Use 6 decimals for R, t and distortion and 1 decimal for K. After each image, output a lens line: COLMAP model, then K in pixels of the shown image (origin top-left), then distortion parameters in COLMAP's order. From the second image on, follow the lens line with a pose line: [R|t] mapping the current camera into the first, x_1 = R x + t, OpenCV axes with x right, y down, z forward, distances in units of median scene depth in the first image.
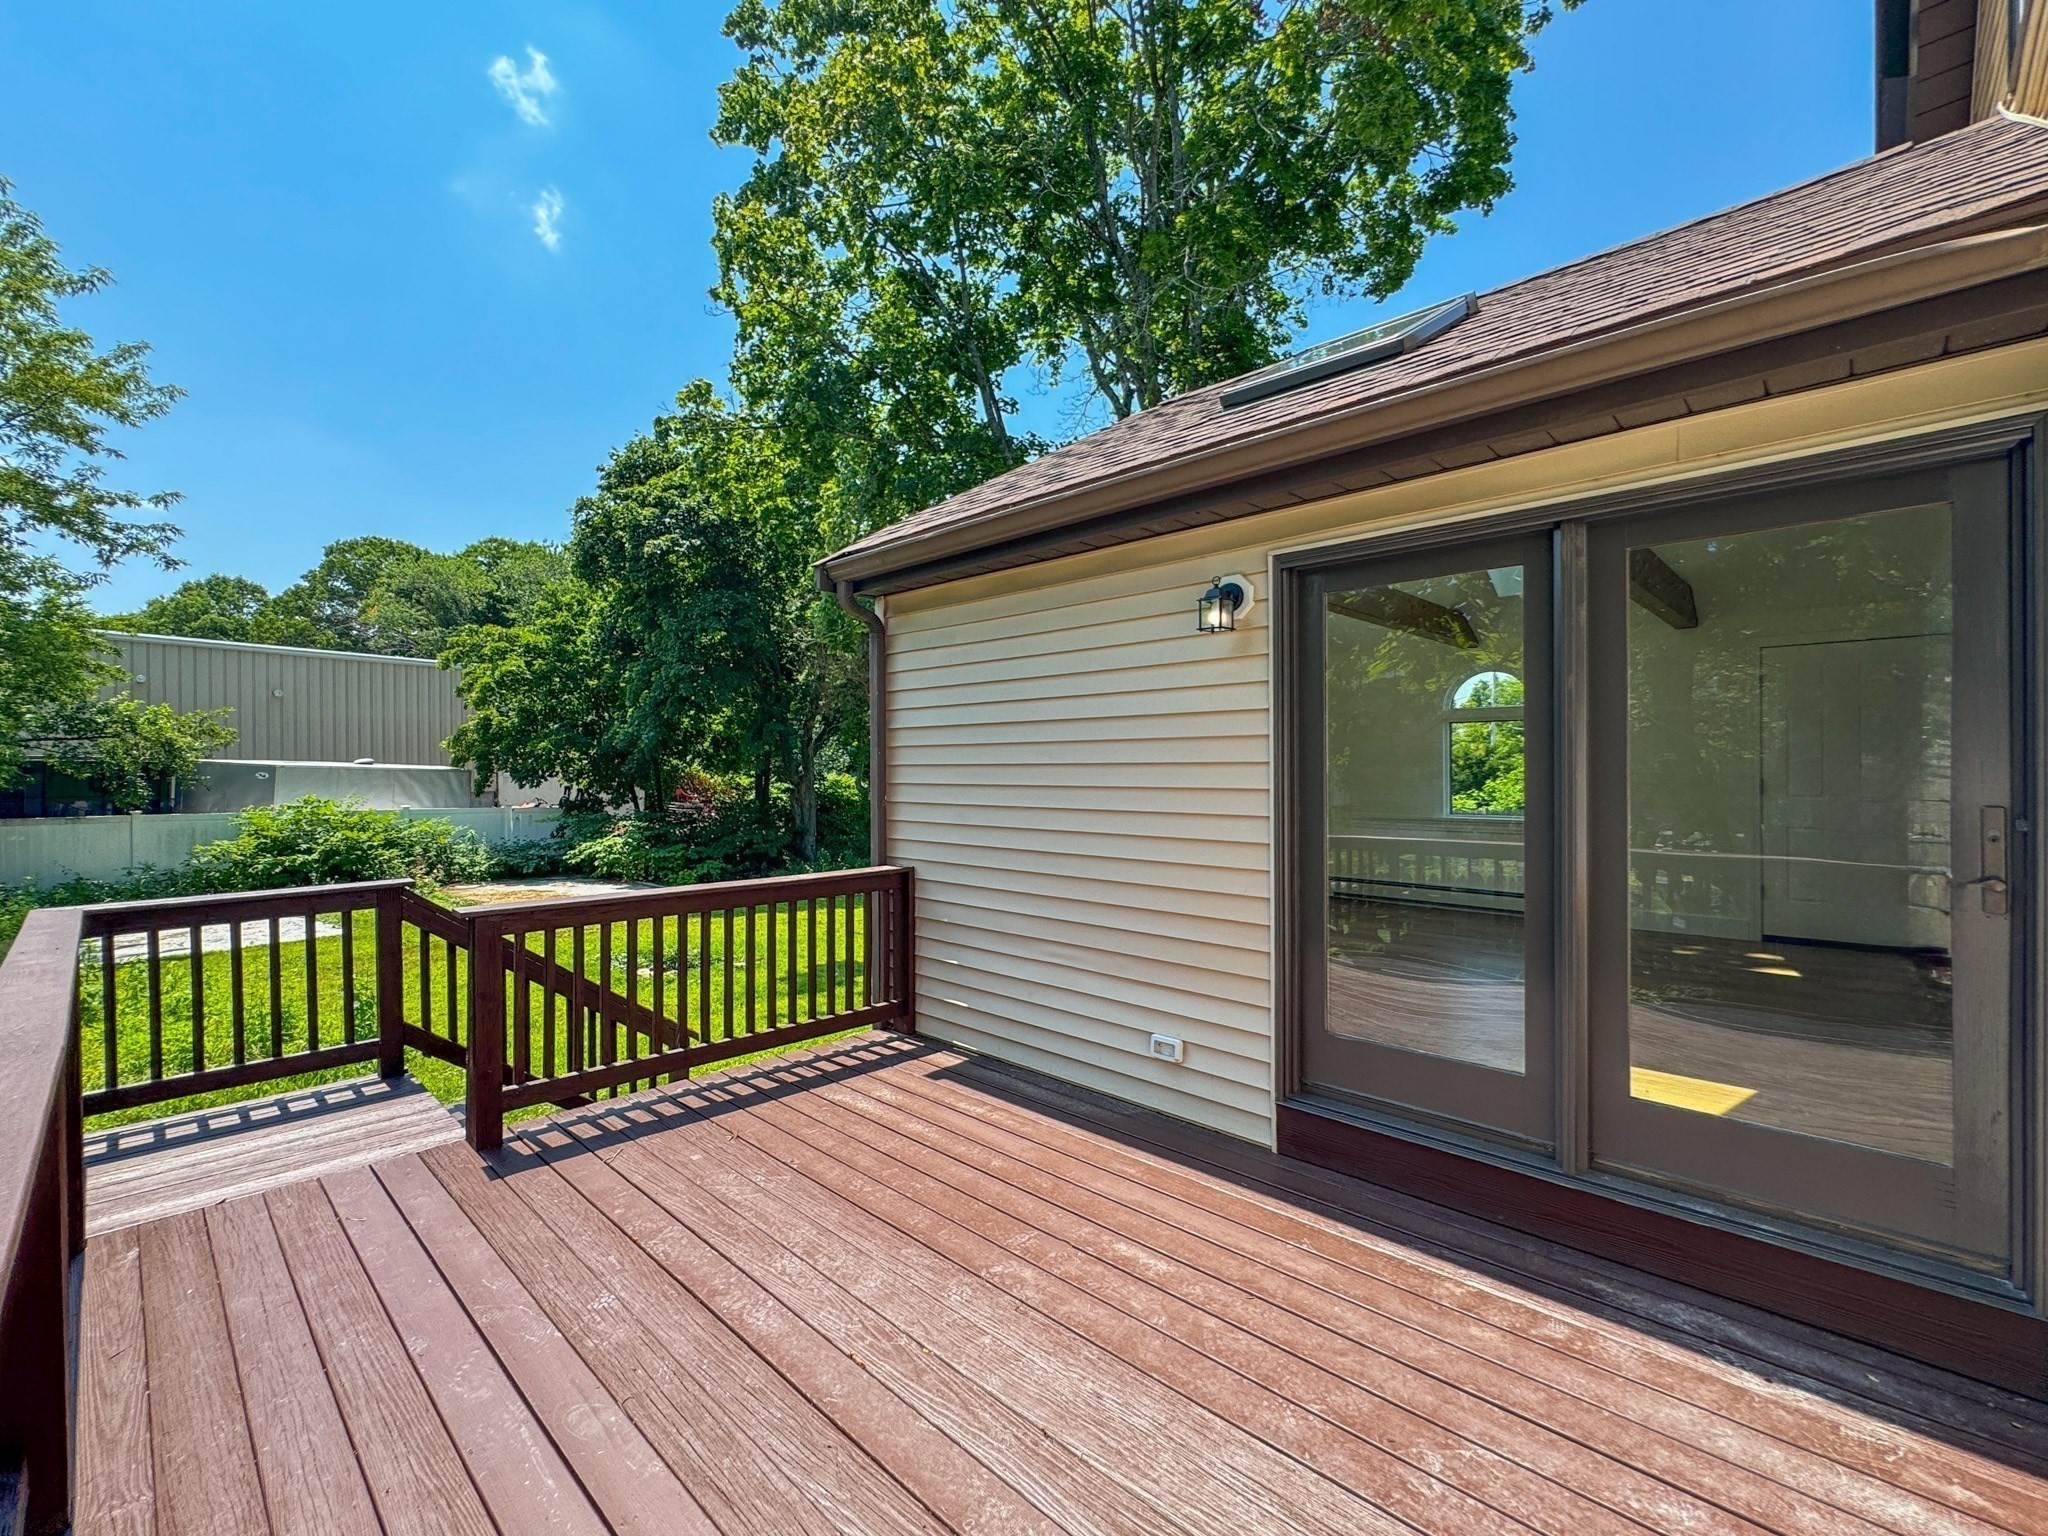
lens RADIAL K [[880.9, 0, 979.1], [0, 880.9, 771.5], [0, 0, 1]] dist [-0.000142, 0.000137]
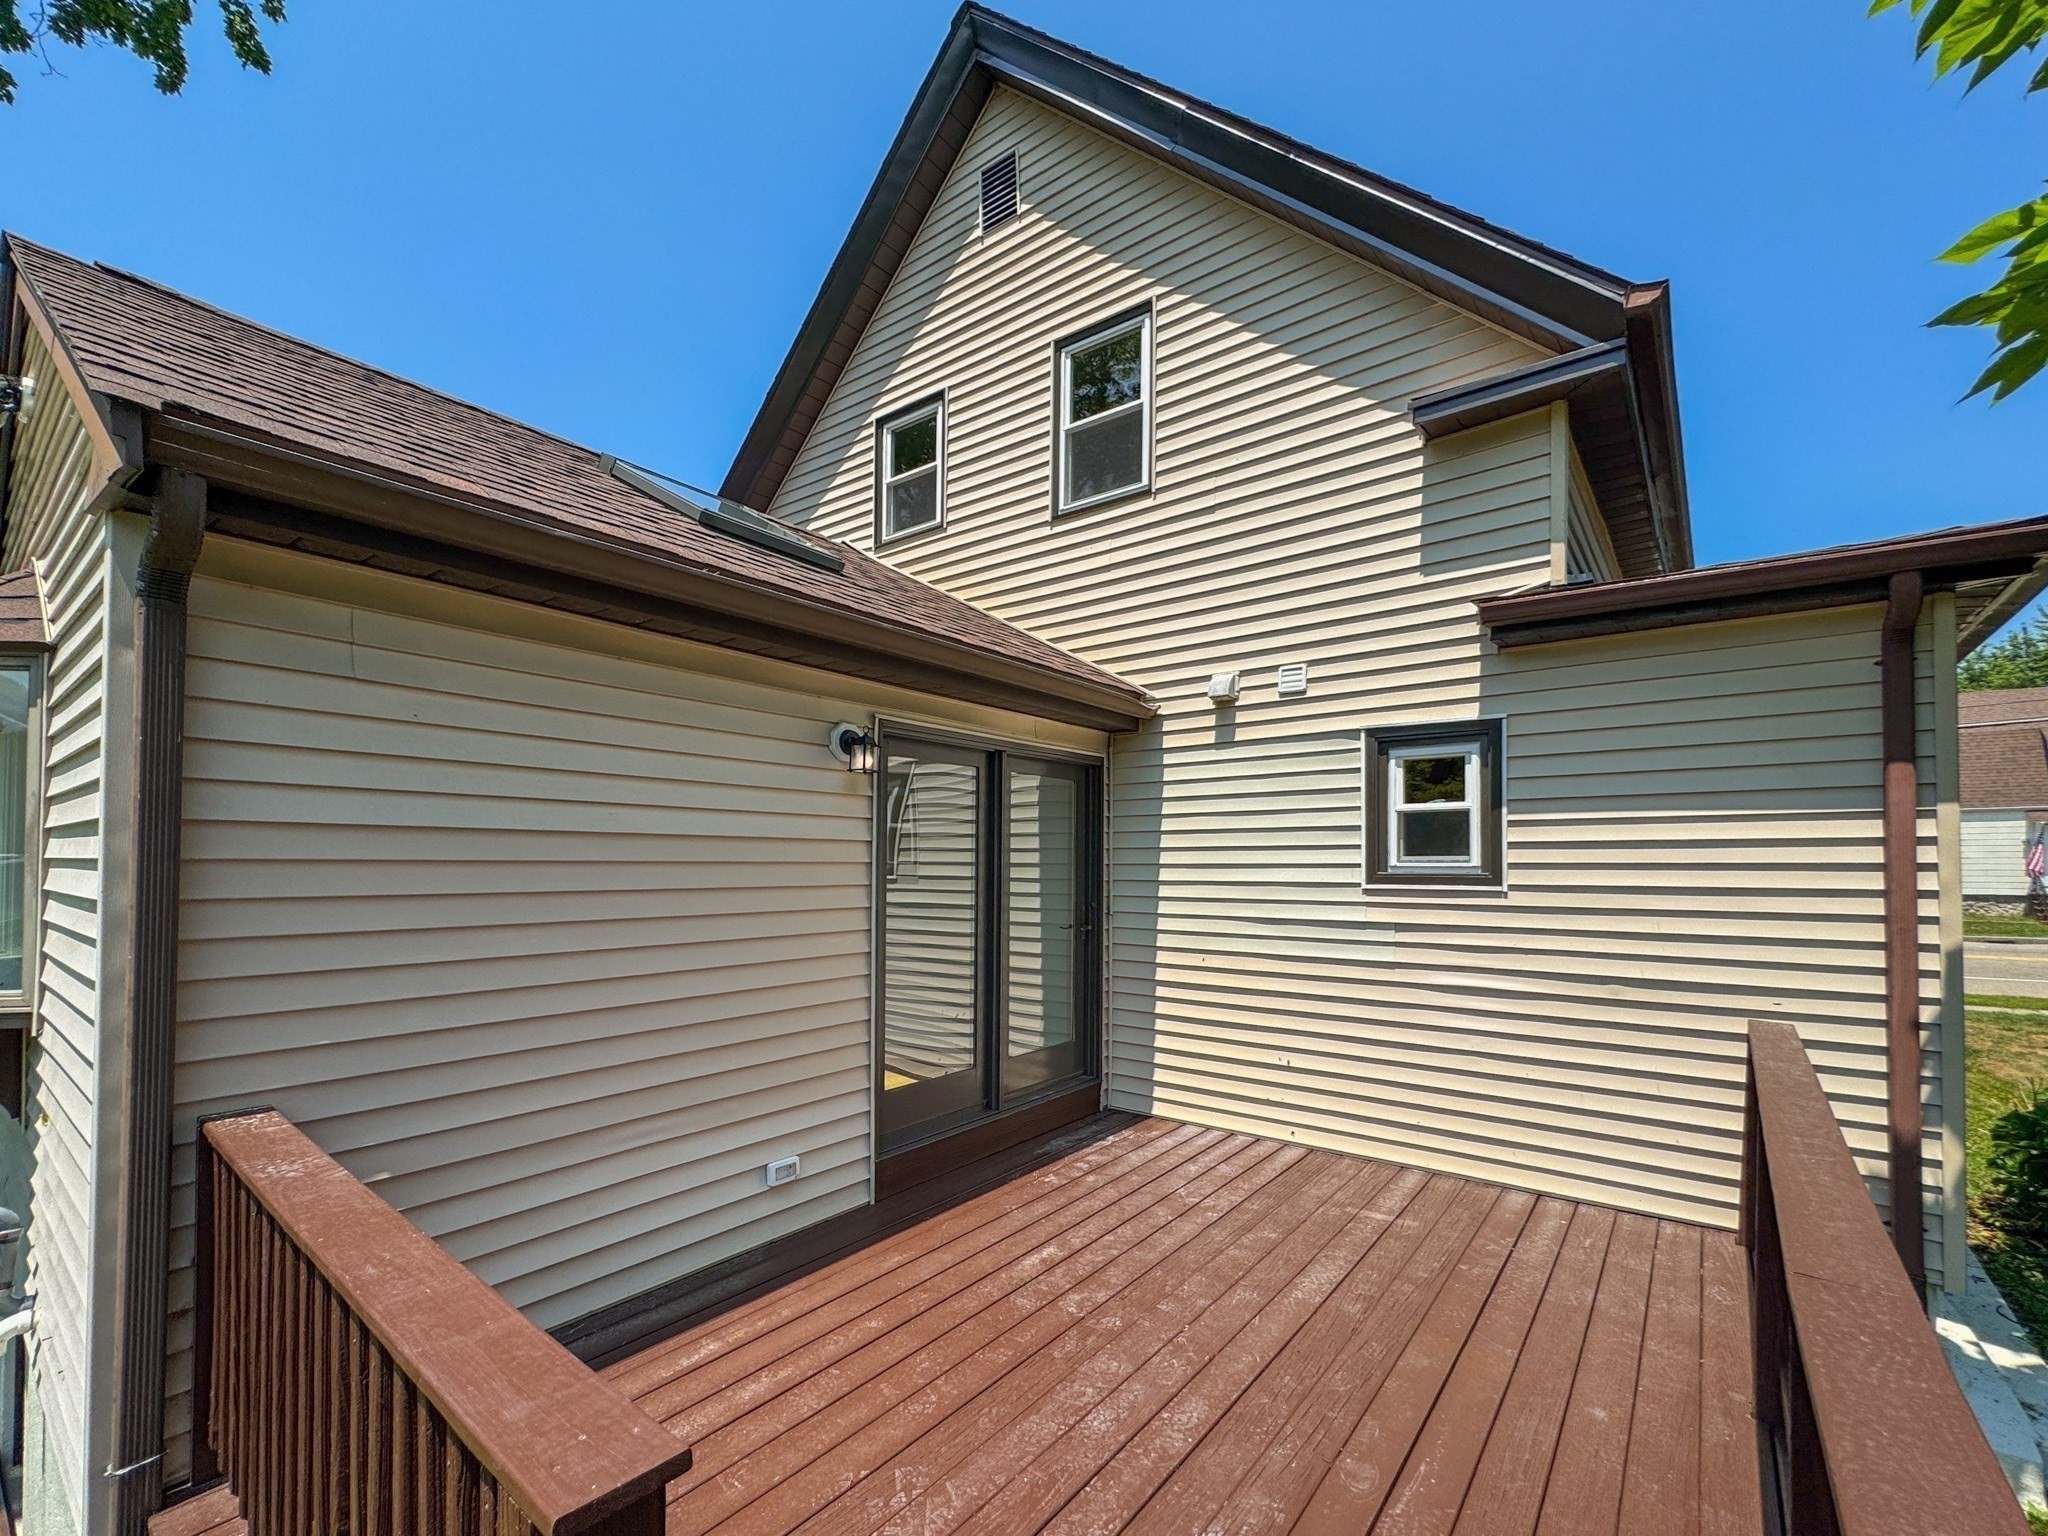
lens RADIAL K [[880.9, 0, 979.1], [0, 880.9, 771.5], [0, 0, 1]] dist [-0.000142, 0.000137]
pose [[-0.110129, 0.110683, 0.987735, -0.234800], [0.003175, 0.993814, -0.111010, -0.010631], [-0.993912, -0.009089, -0.109799, 0.232653]]
